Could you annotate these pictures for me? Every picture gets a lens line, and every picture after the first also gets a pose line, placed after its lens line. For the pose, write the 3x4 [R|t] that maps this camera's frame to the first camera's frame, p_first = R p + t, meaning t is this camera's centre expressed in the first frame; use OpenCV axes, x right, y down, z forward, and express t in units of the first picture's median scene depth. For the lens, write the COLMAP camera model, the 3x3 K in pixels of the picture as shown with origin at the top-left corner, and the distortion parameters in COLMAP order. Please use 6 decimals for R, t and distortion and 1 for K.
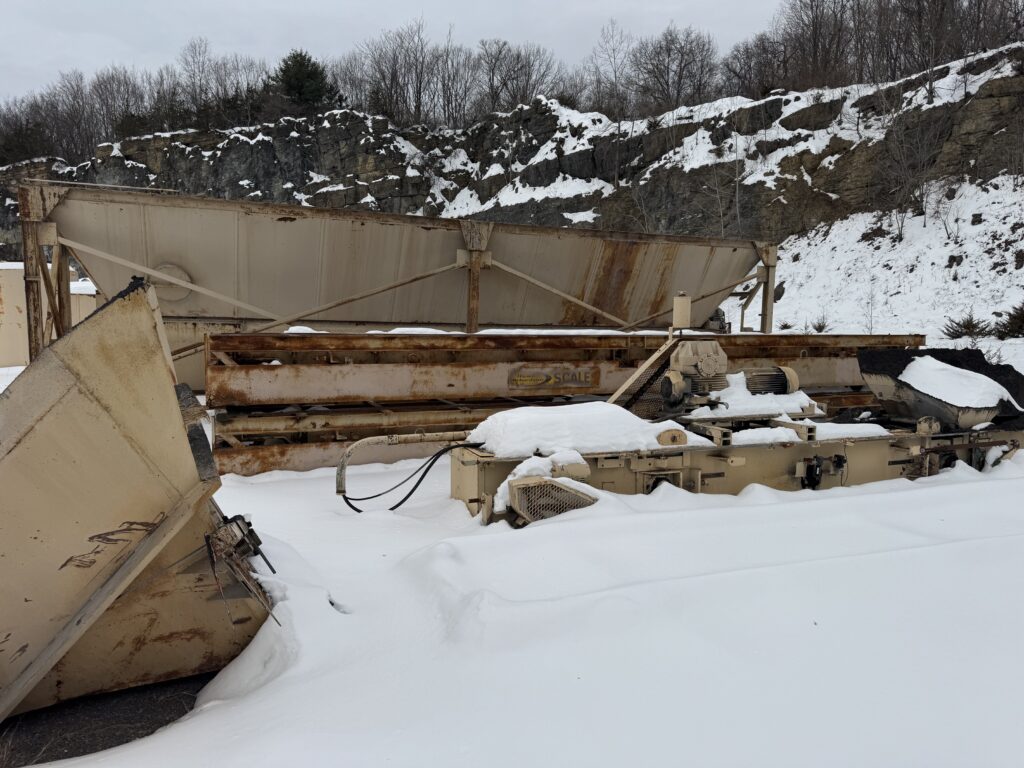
lens RADIAL K [[721.4, 0, 516.1], [0, 721.4, 400.2], [0, 0, 1]] dist [0.035760, -0.041317]
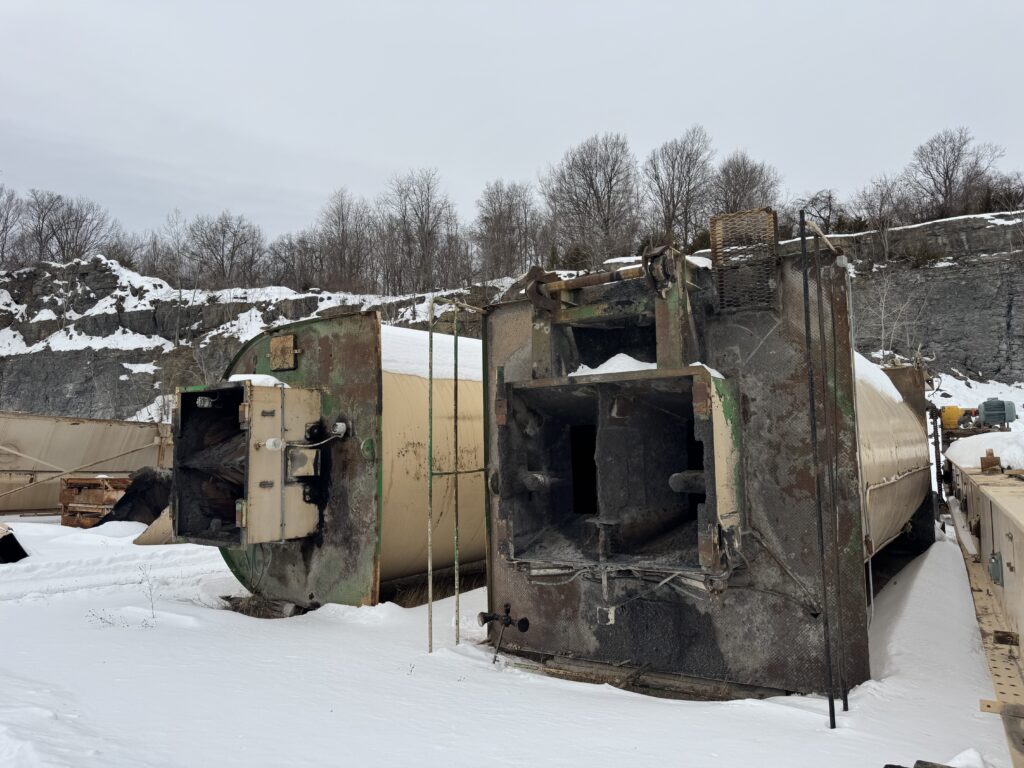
lens RADIAL K [[721.4, 0, 515.7], [0, 721.4, 397.1], [0, 0, 1]] dist [0.035760, -0.041317]
pose [[0.821575, 0.054812, 0.567460, -0.071309], [0.056447, 0.982656, -0.176640, 0.018329], [-0.567300, 0.177154, 0.804231, -0.219382]]
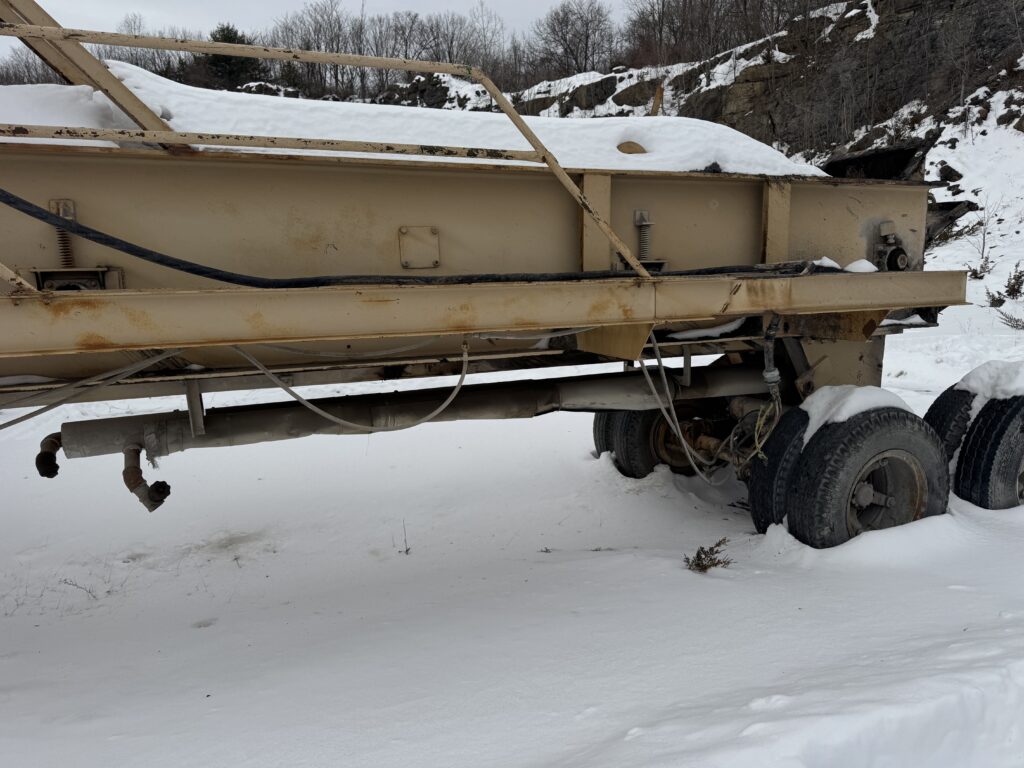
lens RADIAL K [[721.4, 0, 521.6], [0, 721.4, 399.5], [0, 0, 1]] dist [0.035760, -0.041317]
pose [[0.999612, 0.003474, -0.027624, 0.231981], [-0.001704, 0.997959, 0.063838, 0.012332], [0.027790, -0.063766, 0.997578, -0.145936]]
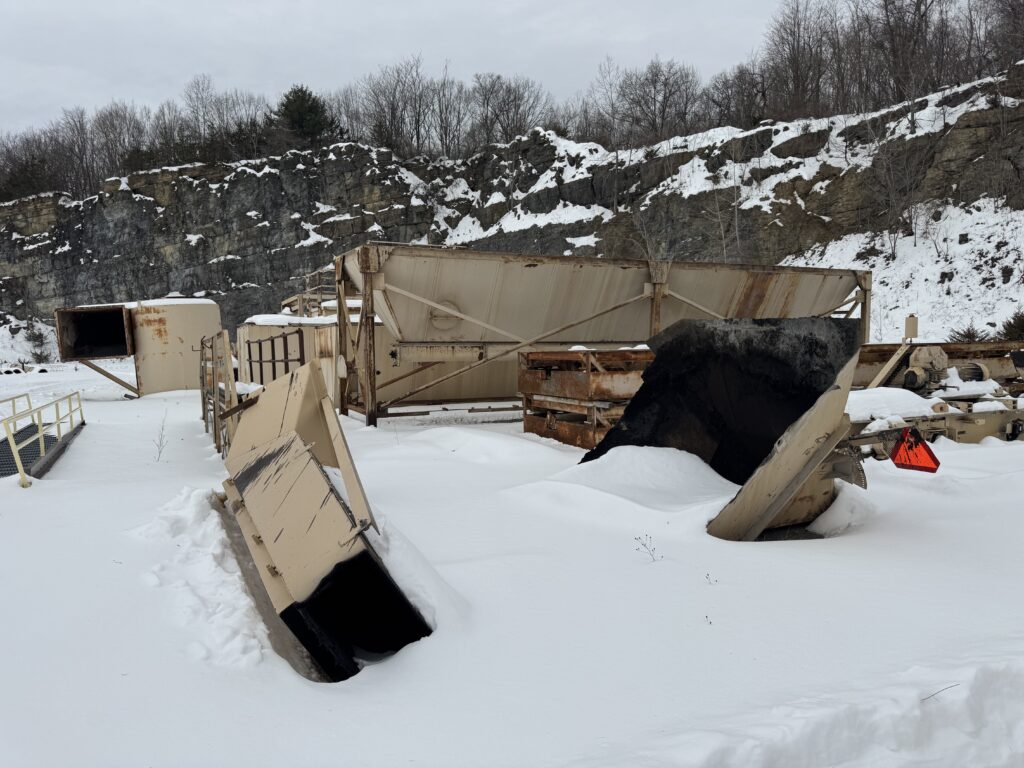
lens RADIAL K [[721.4, 0, 514.3], [0, 721.4, 401.9], [0, 0, 1]] dist [0.035760, -0.041317]
pose [[0.998874, -0.027058, 0.038961, -0.061728], [0.028064, 0.999280, -0.025516, 0.004346], [-0.038243, 0.026580, 0.998915, -0.043017]]
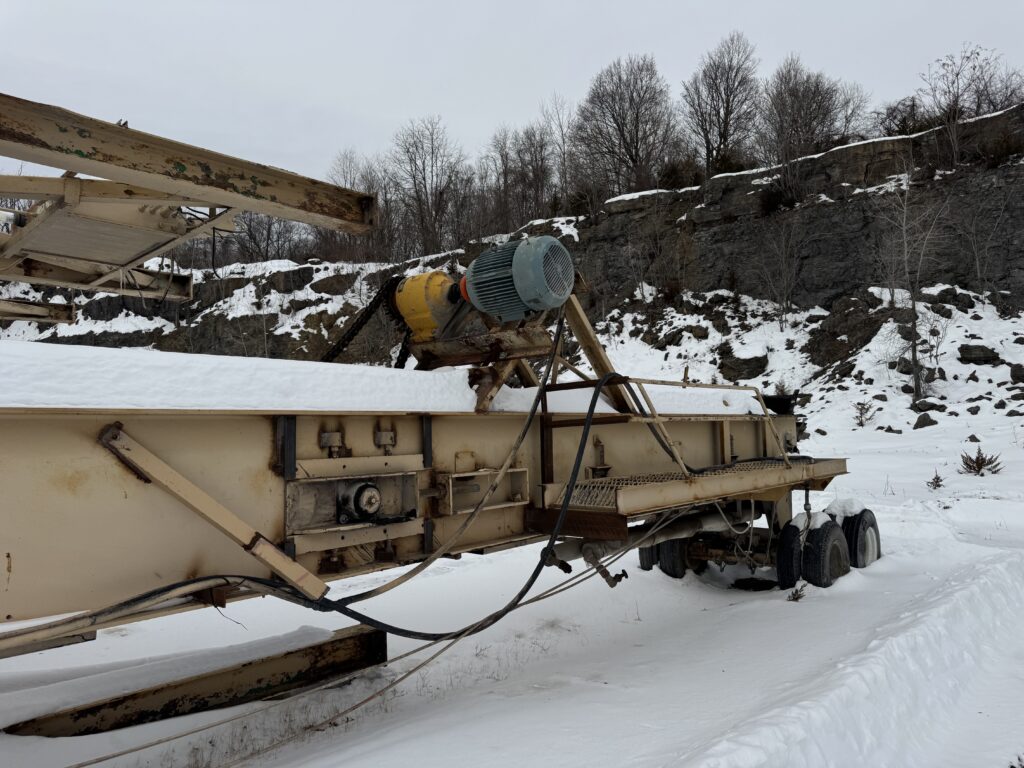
lens RADIAL K [[721.4, 0, 516.0], [0, 721.4, 391.3], [0, 0, 1]] dist [0.035760, -0.041317]
pose [[0.909840, 0.023694, 0.414282, 0.163032], [0.051484, 0.984209, -0.169359, 0.013063], [-0.411753, 0.175419, 0.894253, -0.178124]]
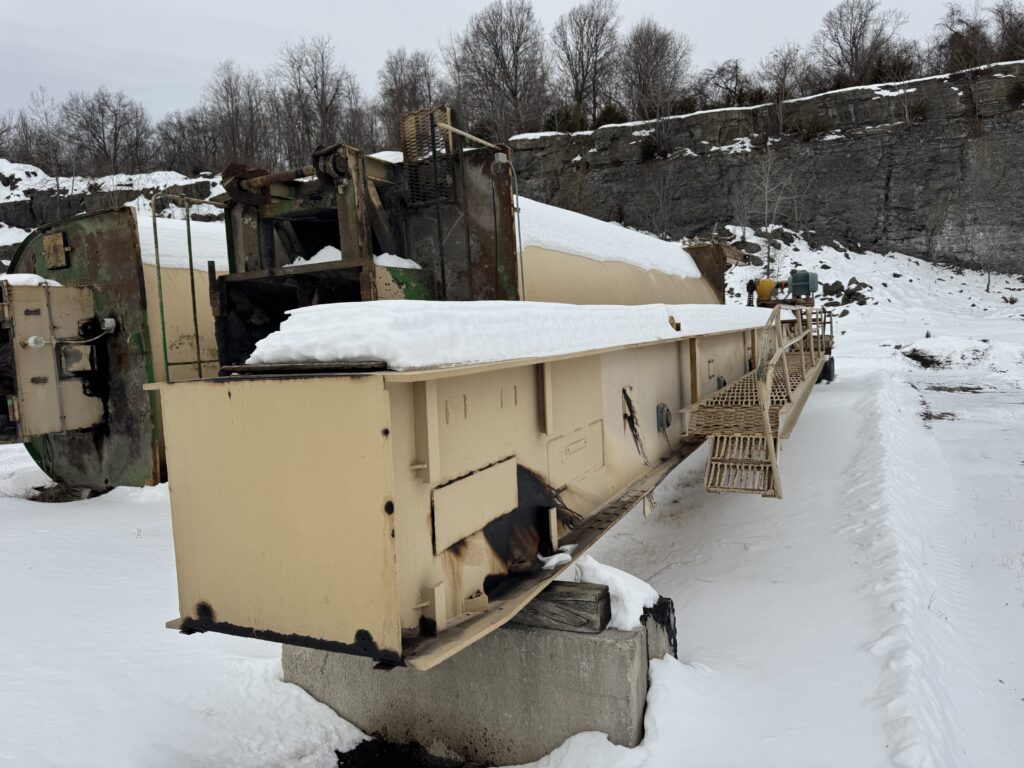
lens RADIAL K [[721.4, 0, 518.6], [0, 721.4, 394.2], [0, 0, 1]] dist [0.035760, -0.041317]
pose [[0.763026, -0.071962, 0.642350, -0.053647], [0.106430, 0.994206, -0.015045, 0.022318], [-0.637546, 0.079844, 0.766264, -0.247262]]
